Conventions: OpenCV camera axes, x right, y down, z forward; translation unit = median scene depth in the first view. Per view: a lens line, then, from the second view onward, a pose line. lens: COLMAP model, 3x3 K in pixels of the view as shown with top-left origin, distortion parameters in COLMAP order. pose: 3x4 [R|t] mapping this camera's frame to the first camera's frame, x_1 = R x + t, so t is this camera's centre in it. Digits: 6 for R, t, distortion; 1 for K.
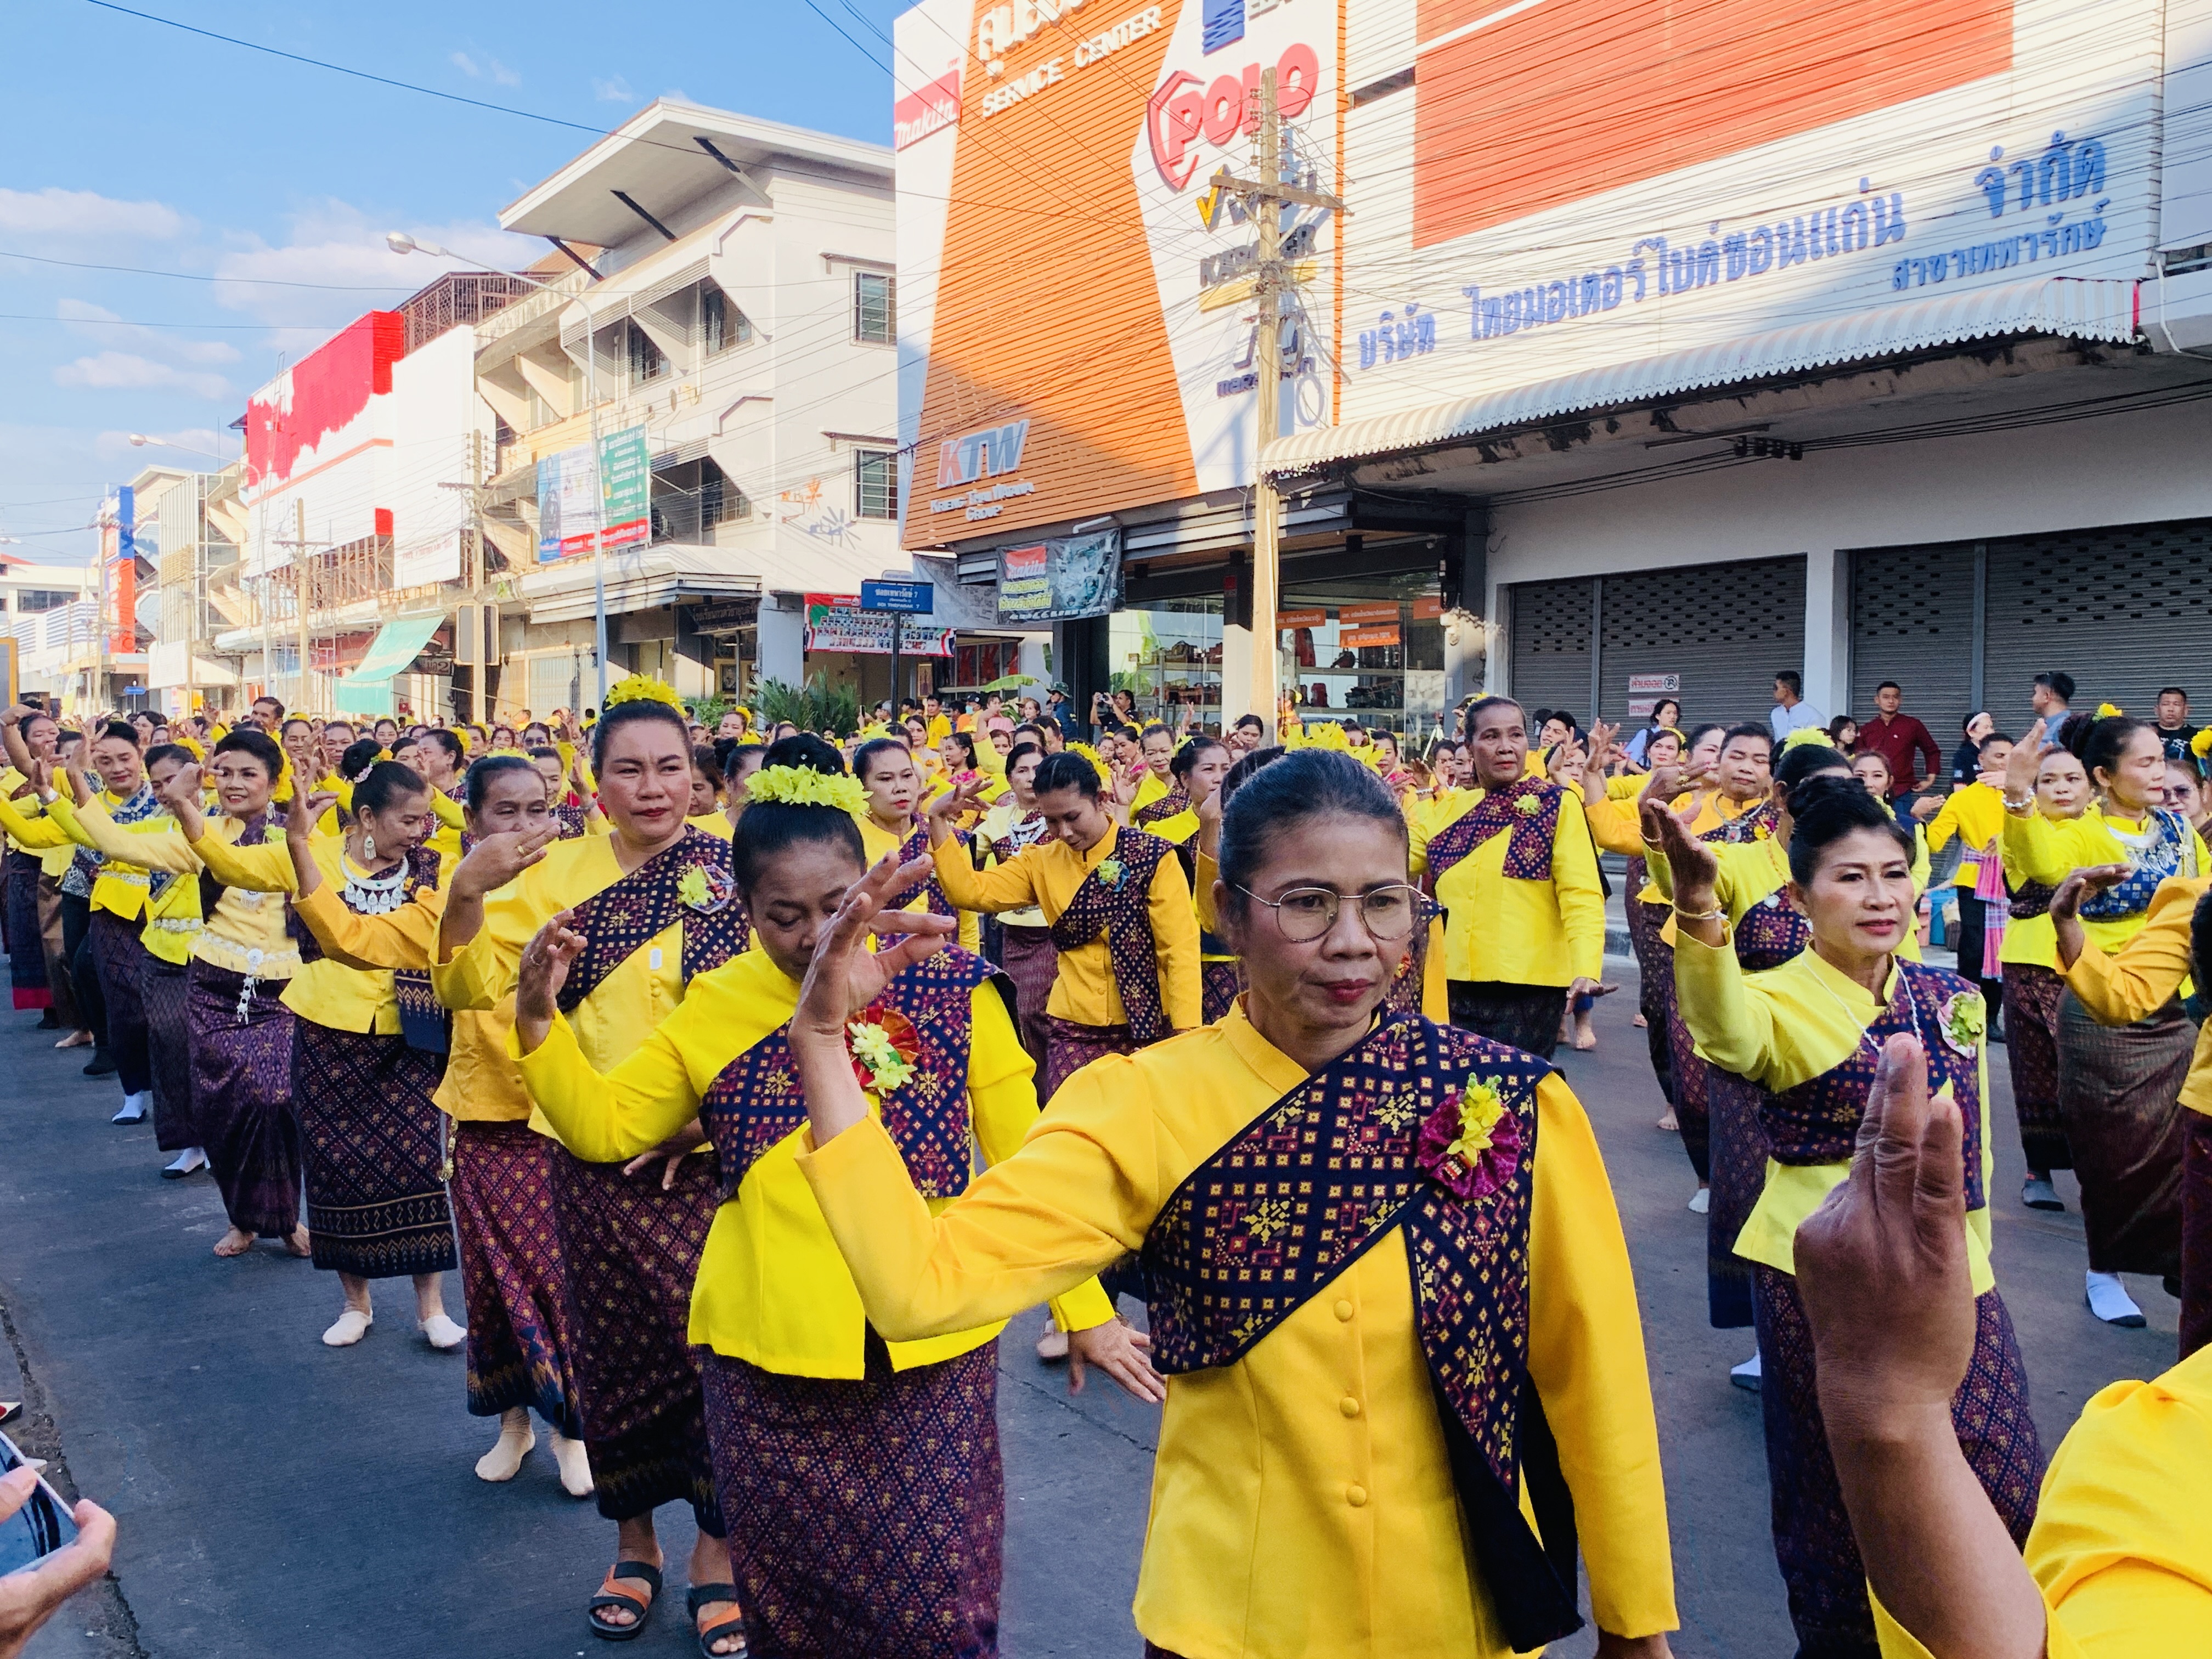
lens RADIAL K [[2057.9, 0, 1096.4], [0, 2057.9, 835.0], [0, 0, 1]] dist [0.080785, -0.181242]
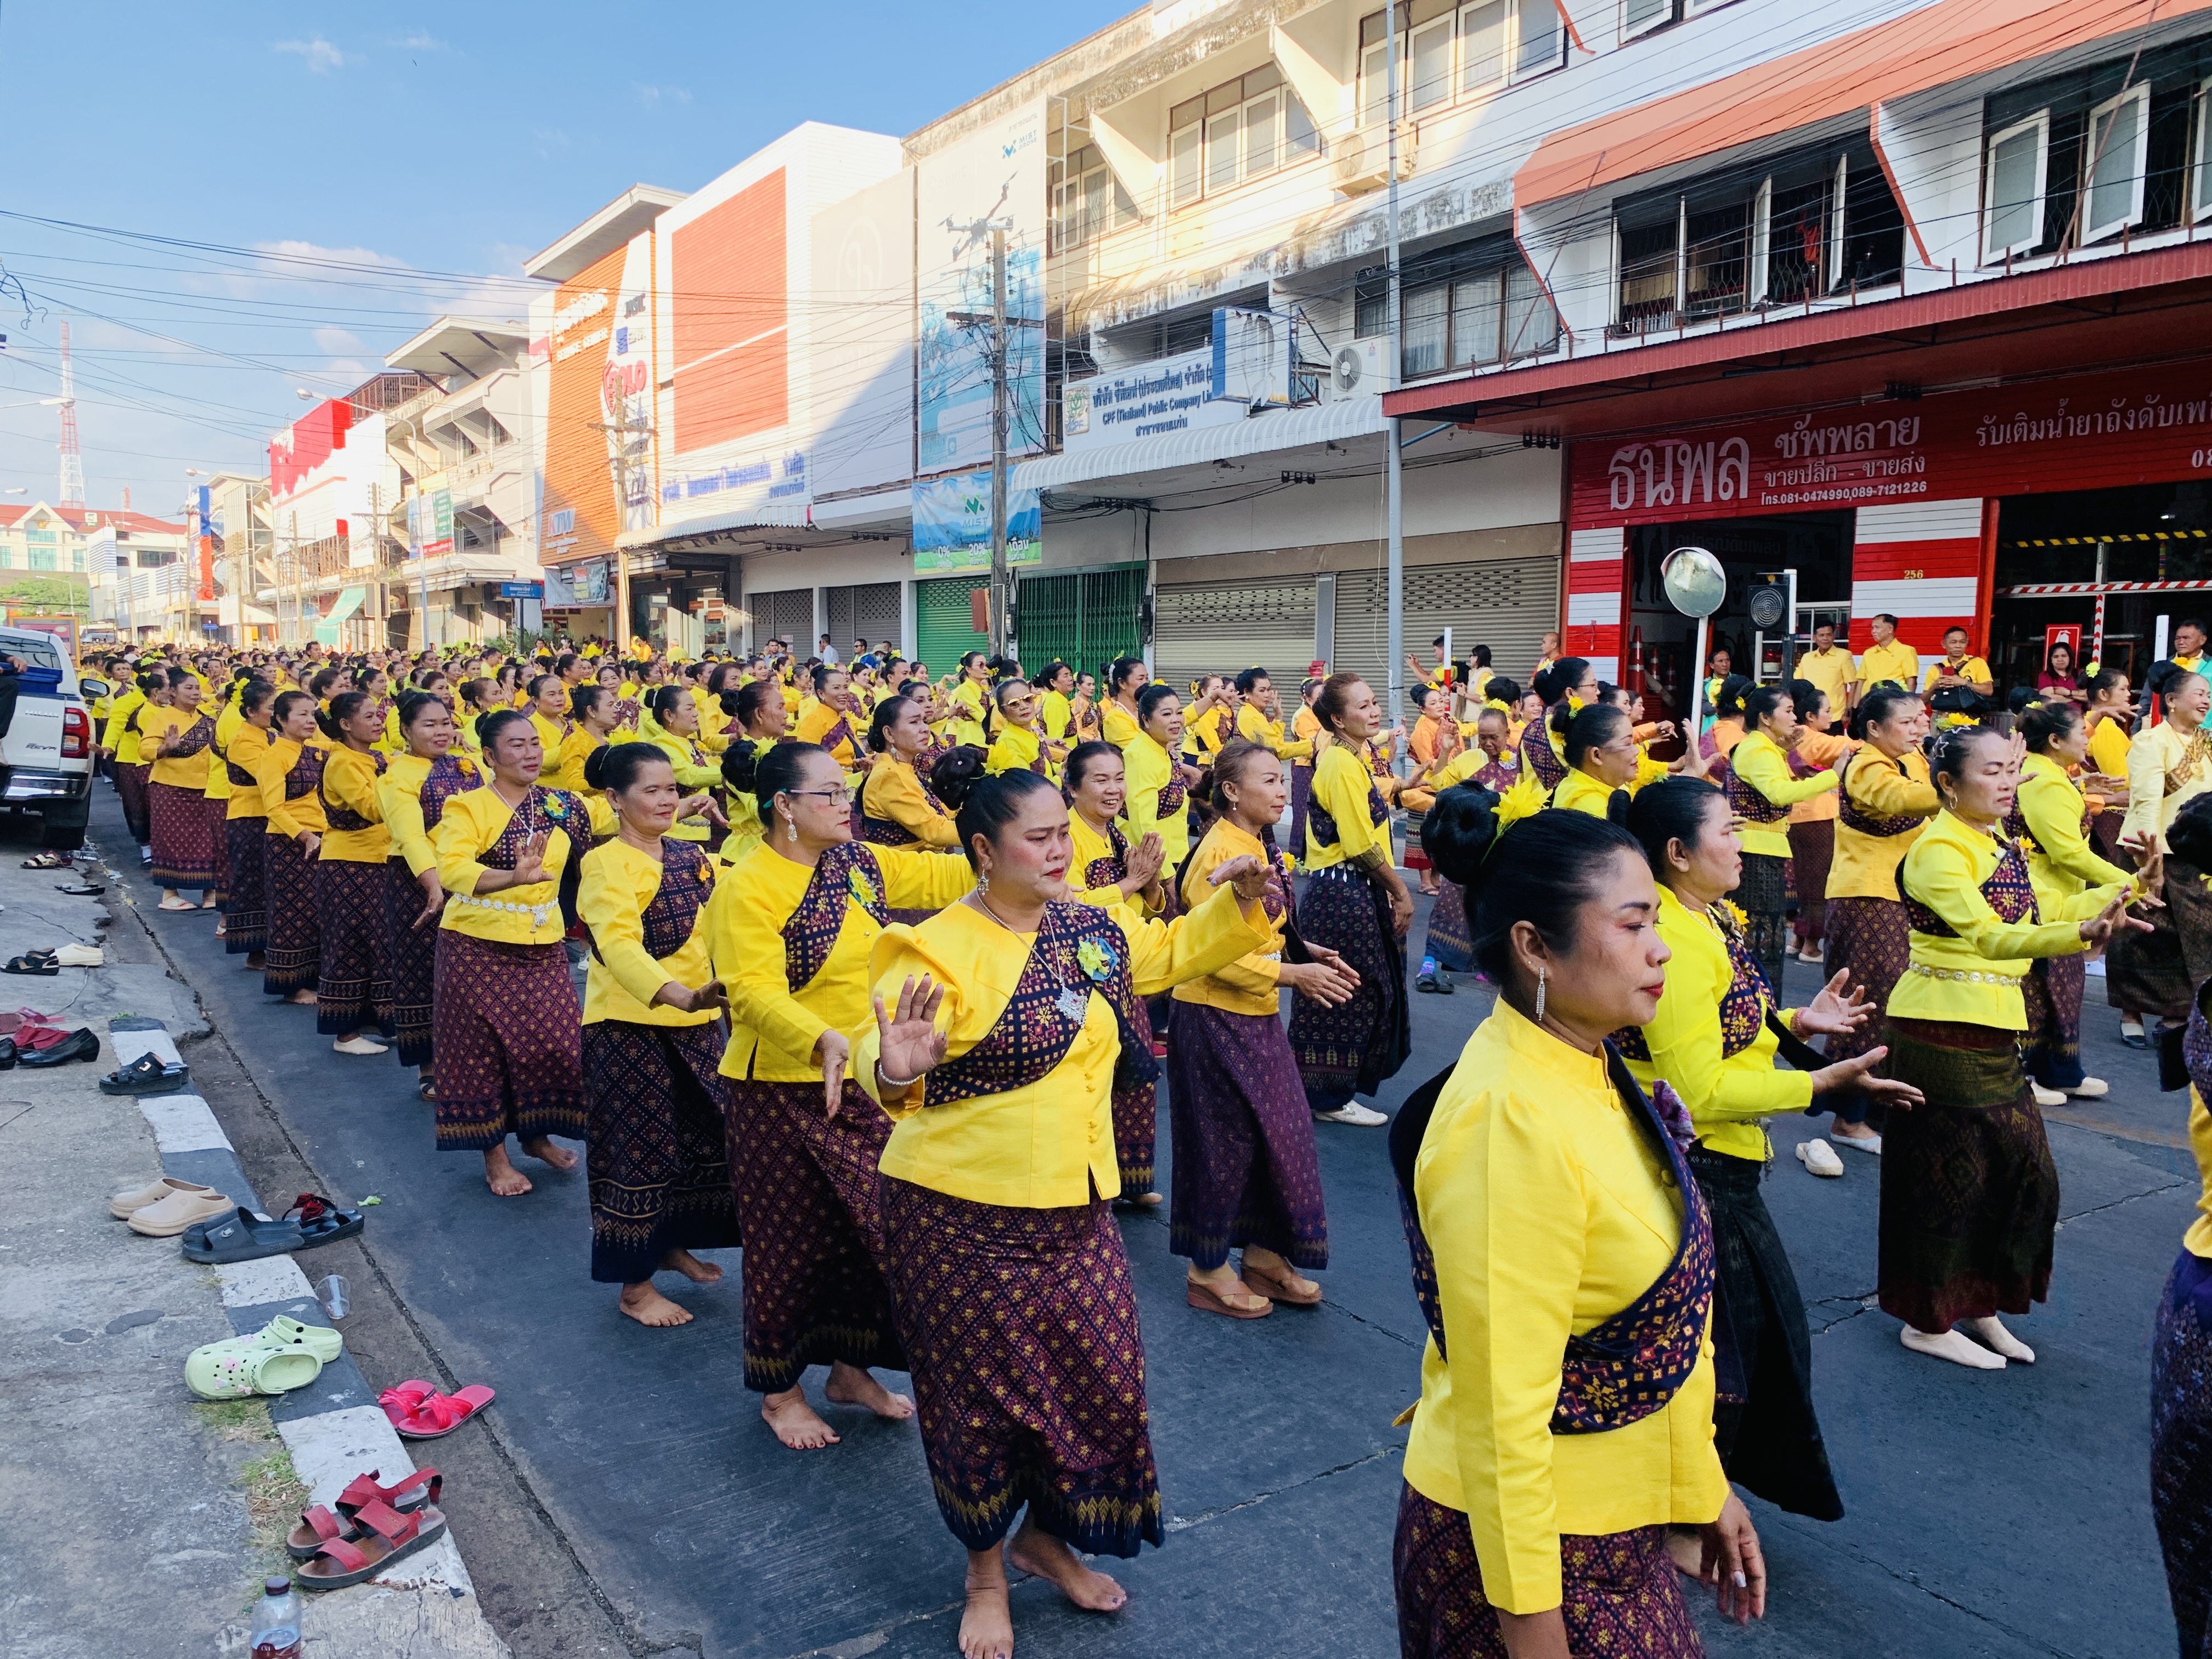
lens RADIAL K [[1660.2, 0, 1098.8], [0, 1660.2, 819.8], [0, 0, 1]] dist [0.027409, -0.029258]
pose [[0.999514, -0.001526, 0.031127, 0.409133], [-0.000033, 0.998748, 0.050016, 0.028096], [-0.031164, -0.049993, 0.998263, -0.669905]]
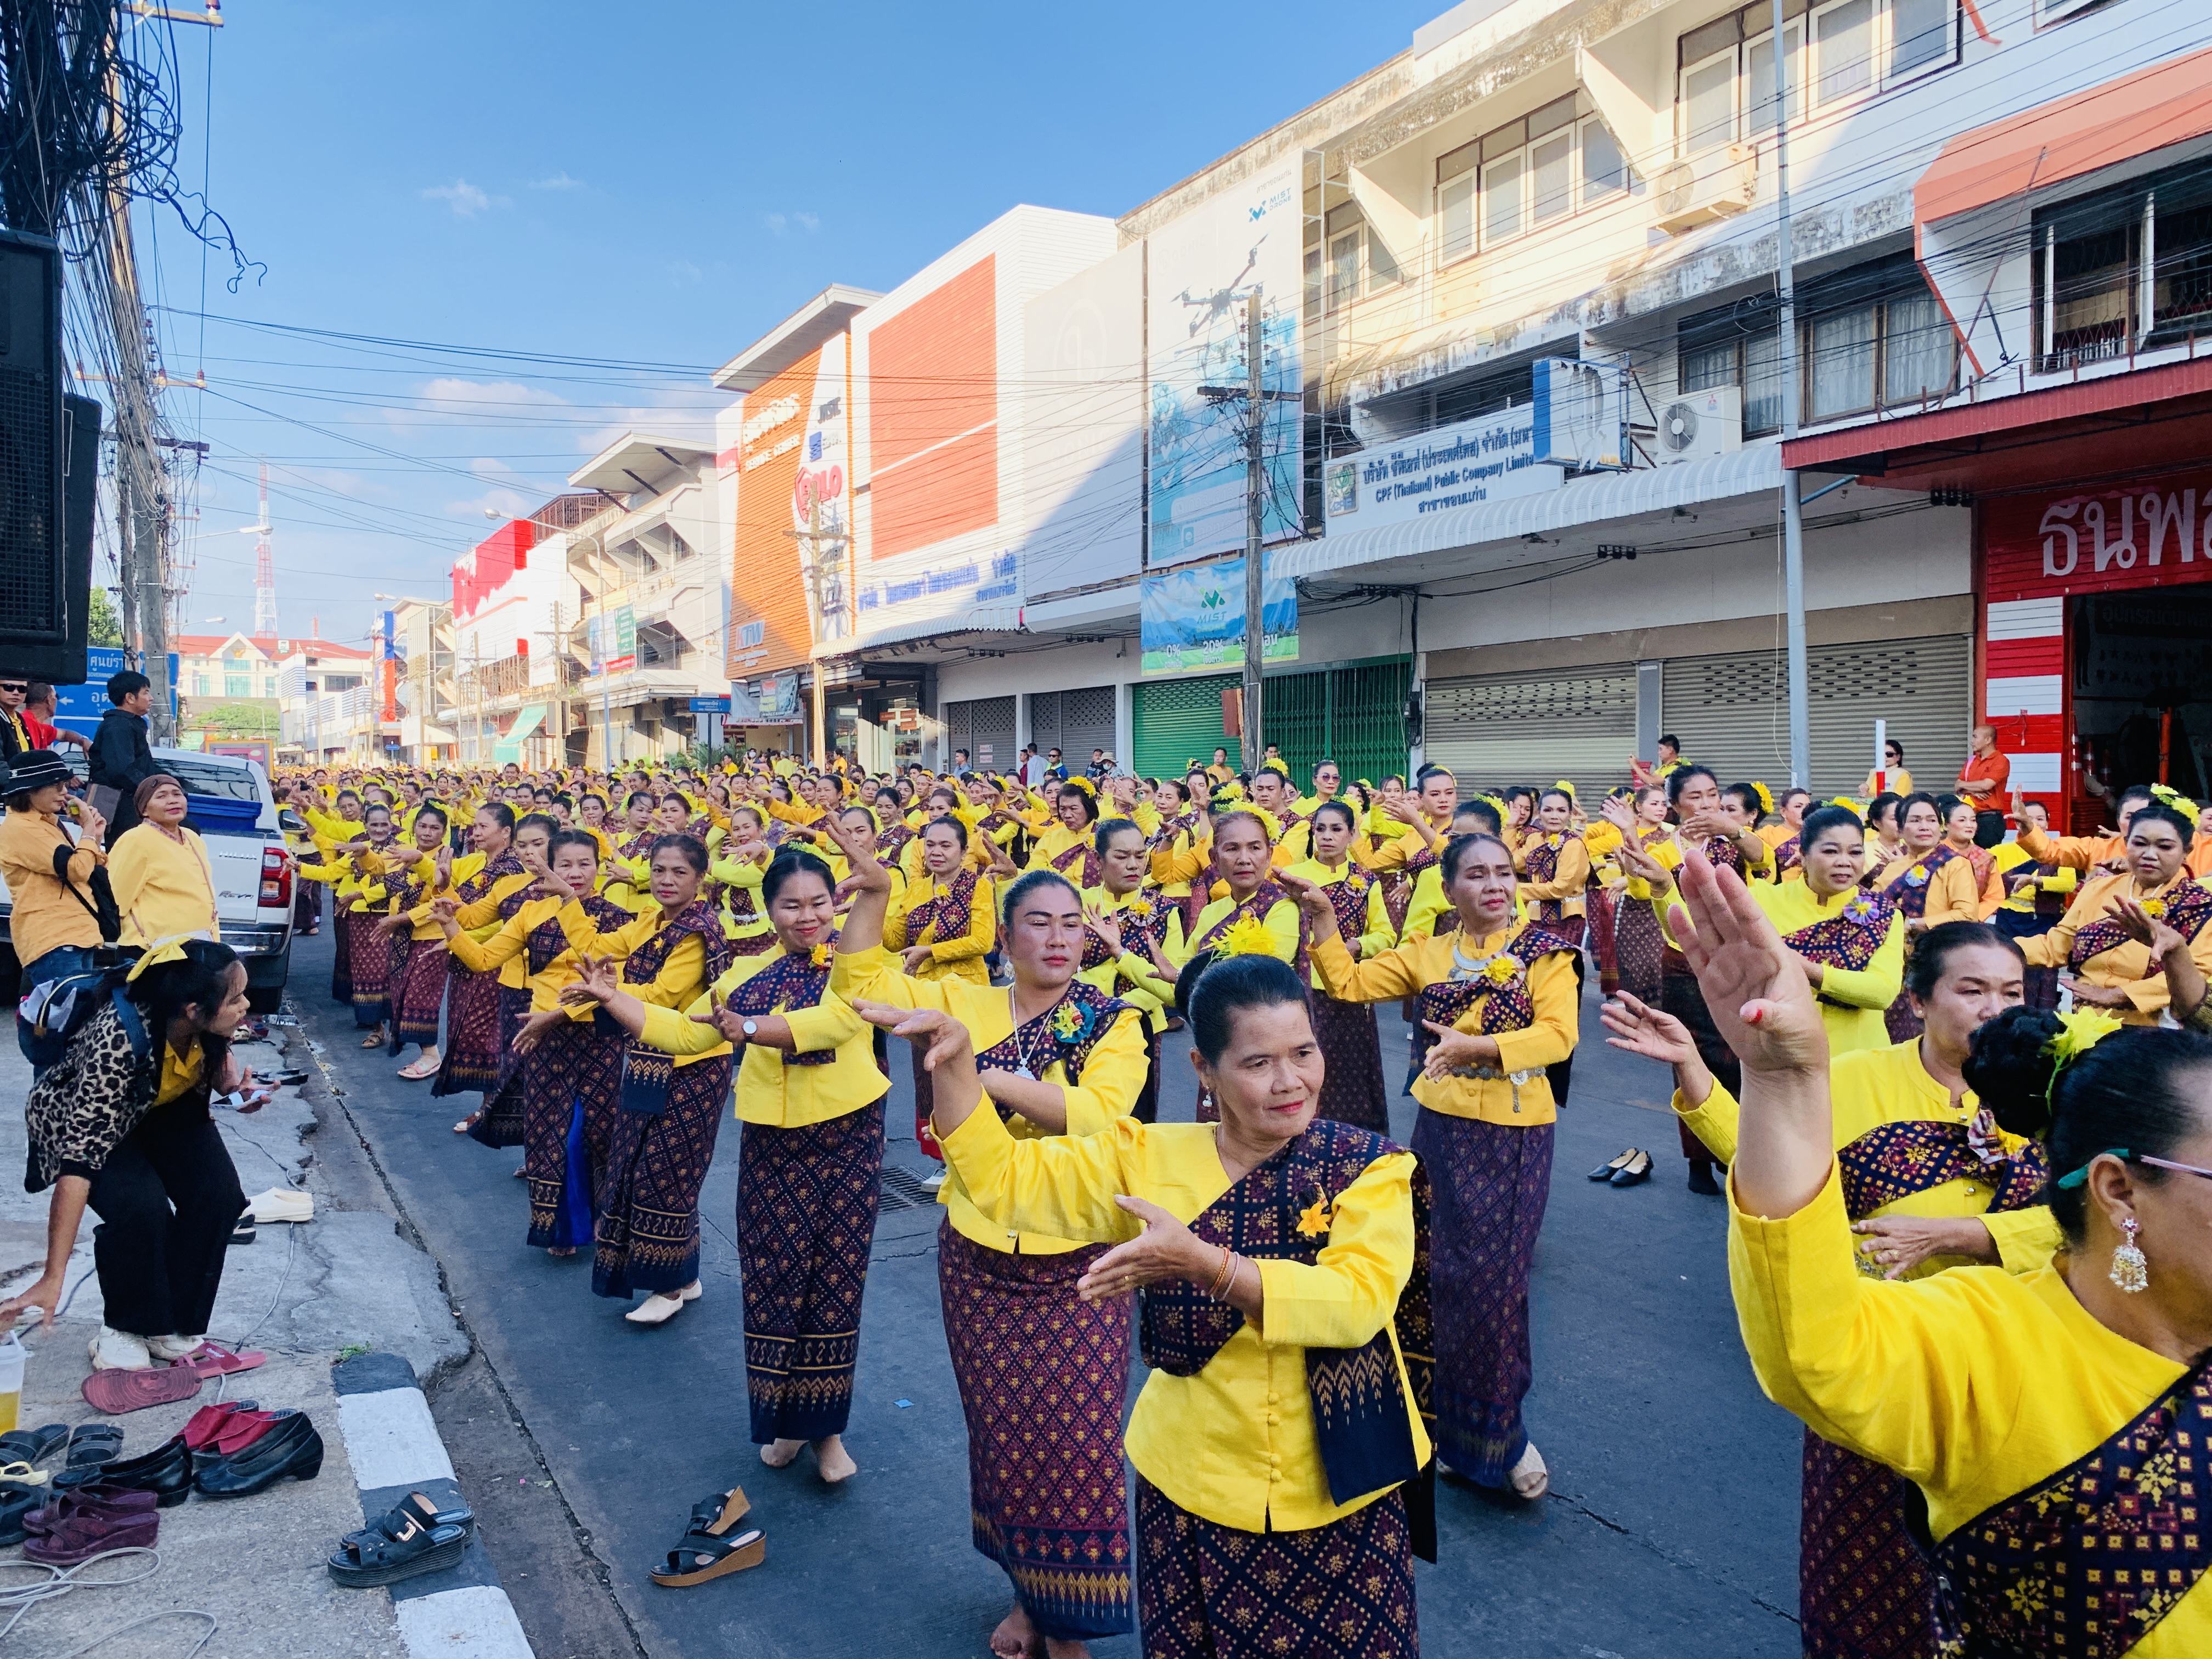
lens RADIAL K [[1660.2, 0, 1098.8], [0, 1660.2, 819.8], [0, 0, 1]] dist [0.027409, -0.029258]
pose [[0.998500, -0.013997, -0.052937, 0.349215], [0.013300, 0.999820, -0.013501, 0.021229], [0.053116, 0.012776, 0.998507, -0.570193]]
